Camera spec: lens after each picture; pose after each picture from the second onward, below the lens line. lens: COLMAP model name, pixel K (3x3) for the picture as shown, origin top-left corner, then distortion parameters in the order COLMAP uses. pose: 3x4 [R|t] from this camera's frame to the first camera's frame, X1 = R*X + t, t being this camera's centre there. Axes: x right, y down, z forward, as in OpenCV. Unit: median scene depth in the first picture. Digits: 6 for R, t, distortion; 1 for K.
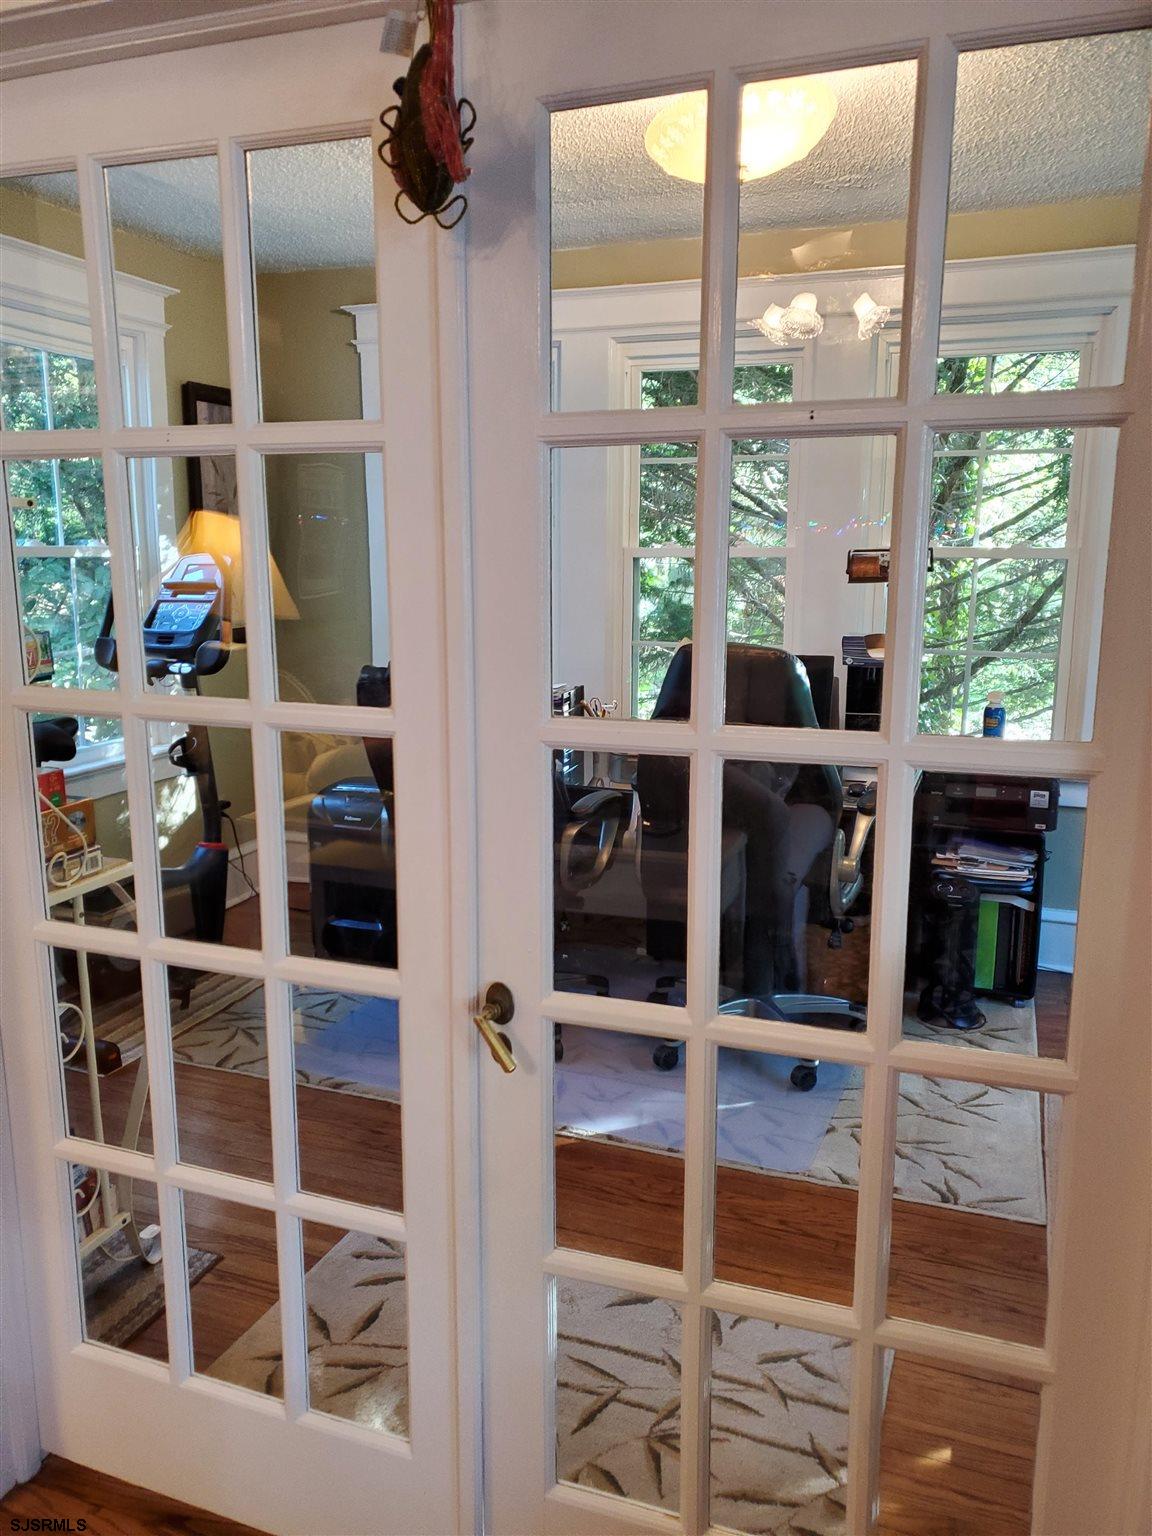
lens RADIAL K [[1226.7, 0, 568.2], [0, 1226.7, 759.0], [0, 0, 1]] dist [0.044776, 0.006350]
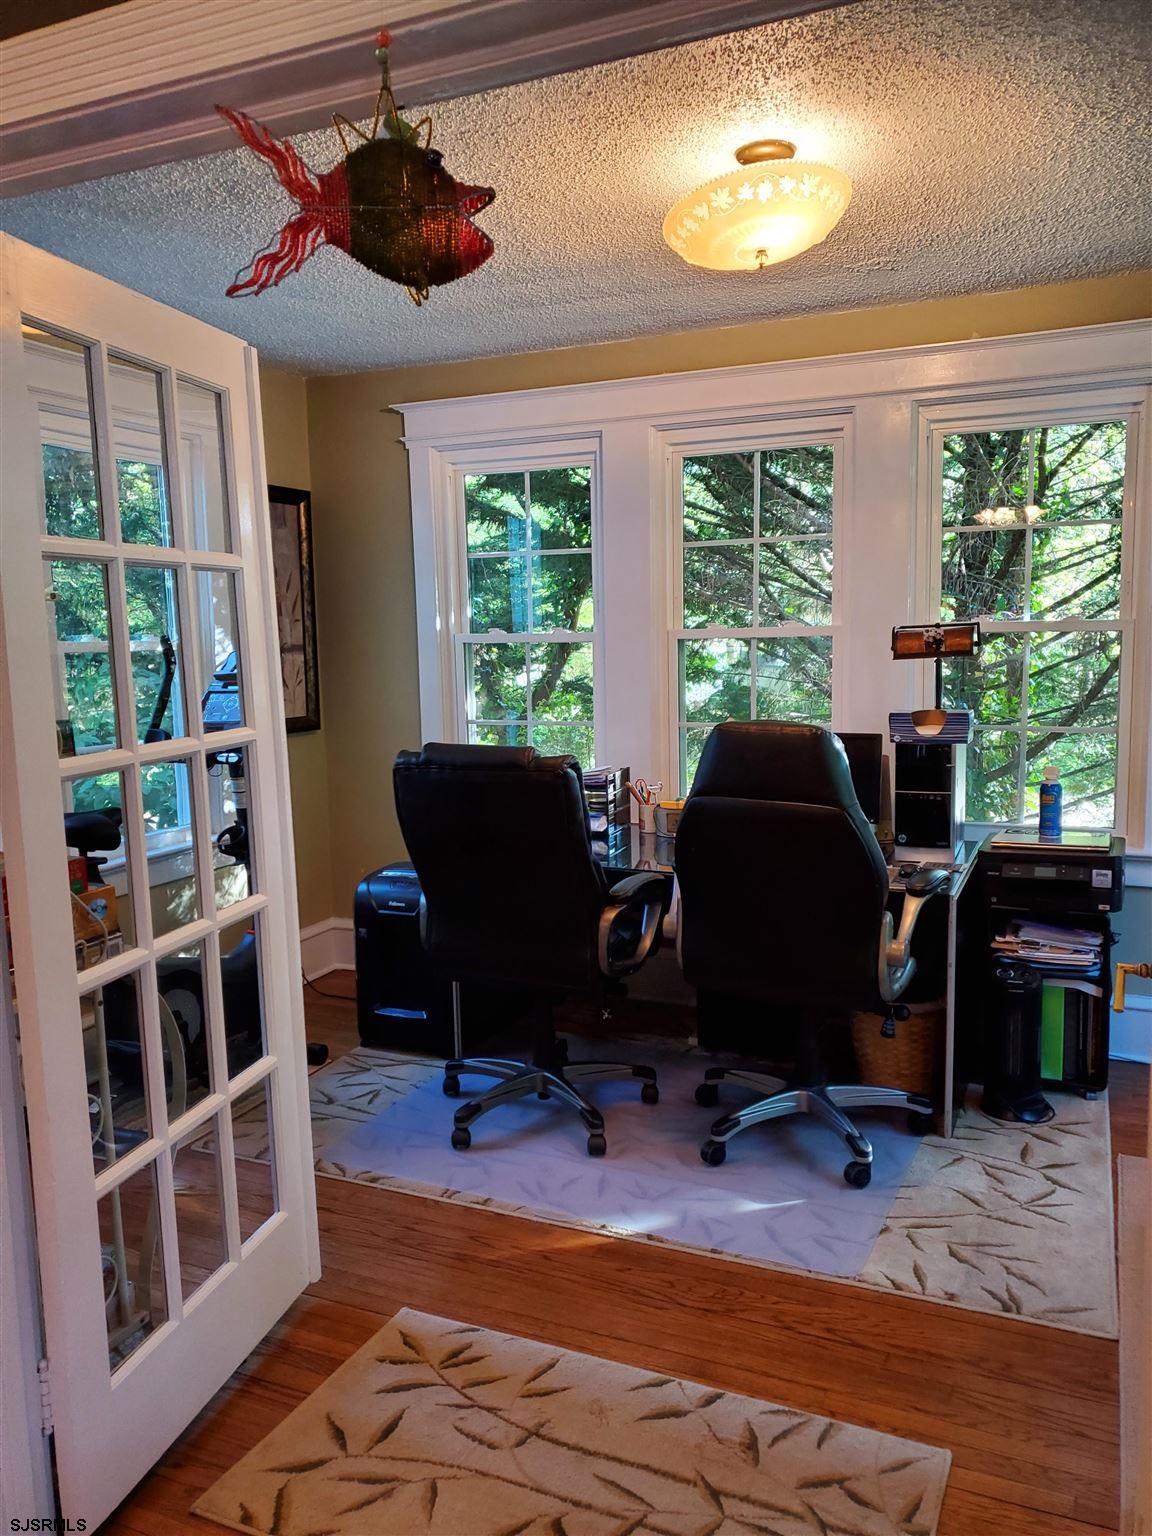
lens RADIAL K [[1226.7, 0, 564.6], [0, 1226.7, 759.3], [0, 0, 1]] dist [0.044776, 0.006350]
pose [[0.997721, -0.017000, -0.065294, 0.030073], [0.012354, 0.997406, -0.070915, 0.003333], [0.066330, 0.069947, 0.995343, 0.010230]]
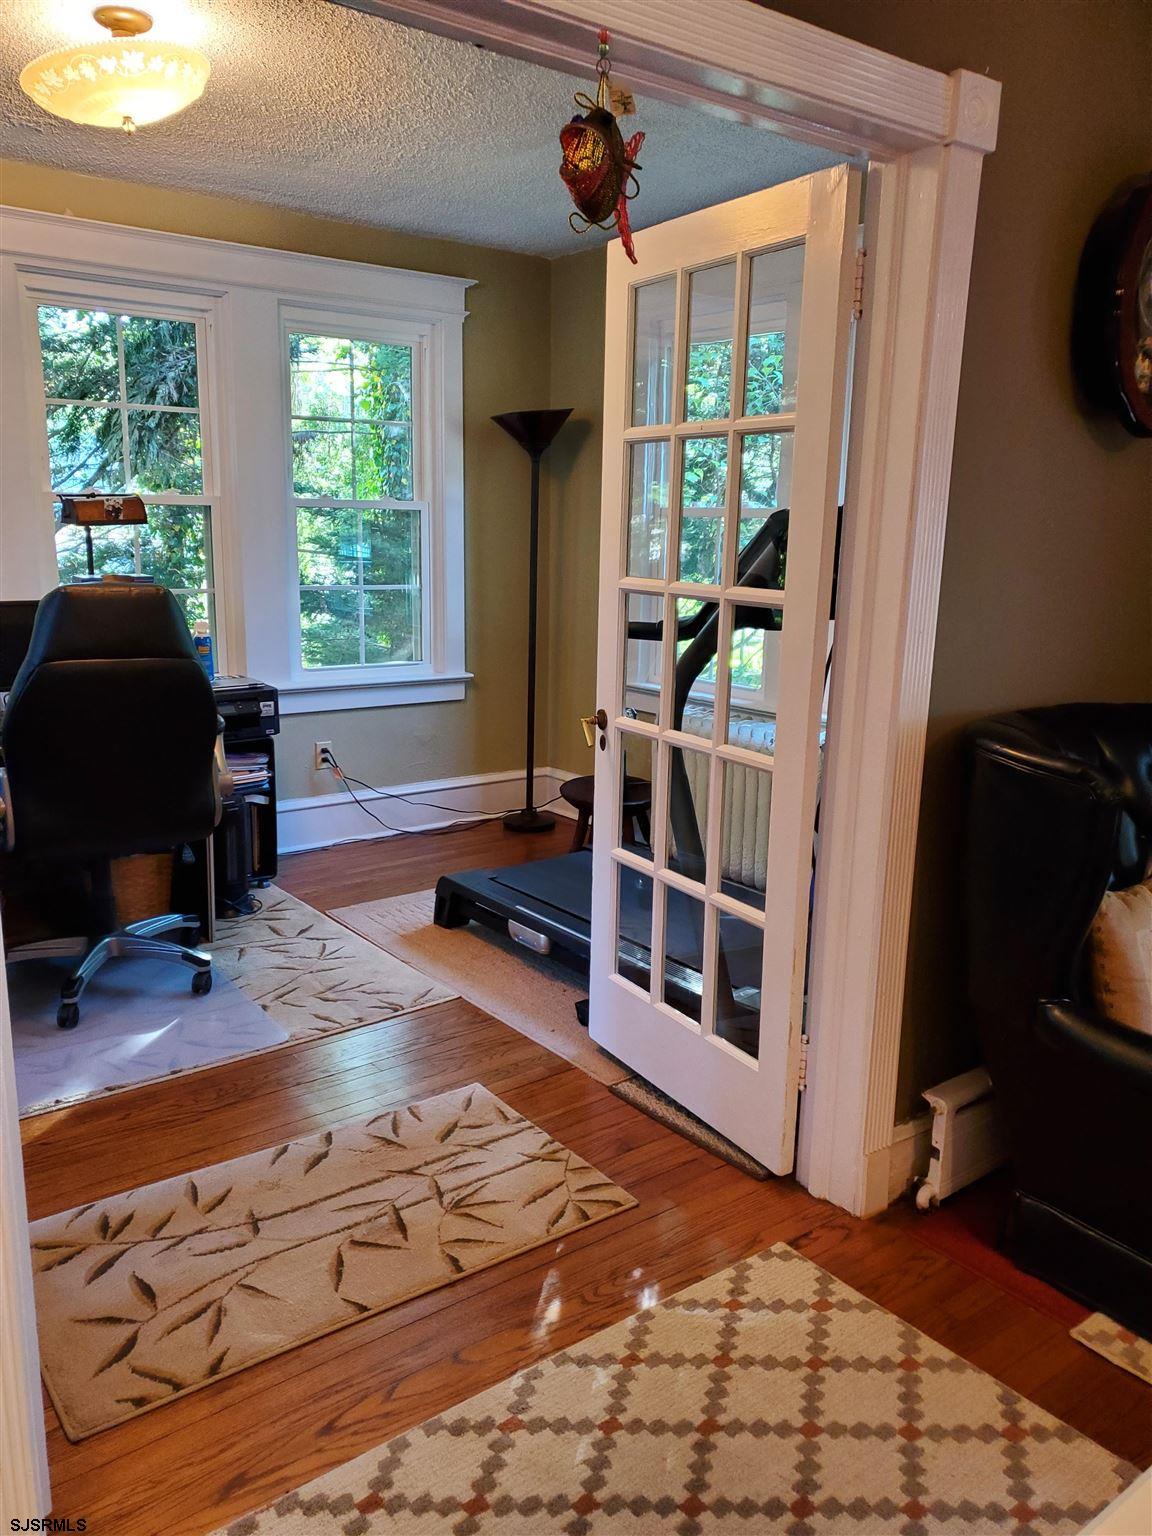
lens RADIAL K [[1226.7, 0, 570.2], [0, 1226.7, 758.6], [0, 0, 1]] dist [0.044776, 0.006350]
pose [[0.529674, -0.163192, 0.832354, -0.463664], [0.131170, 0.985271, 0.109702, -0.012290], [-0.837998, 0.051074, 0.543279, 0.112722]]
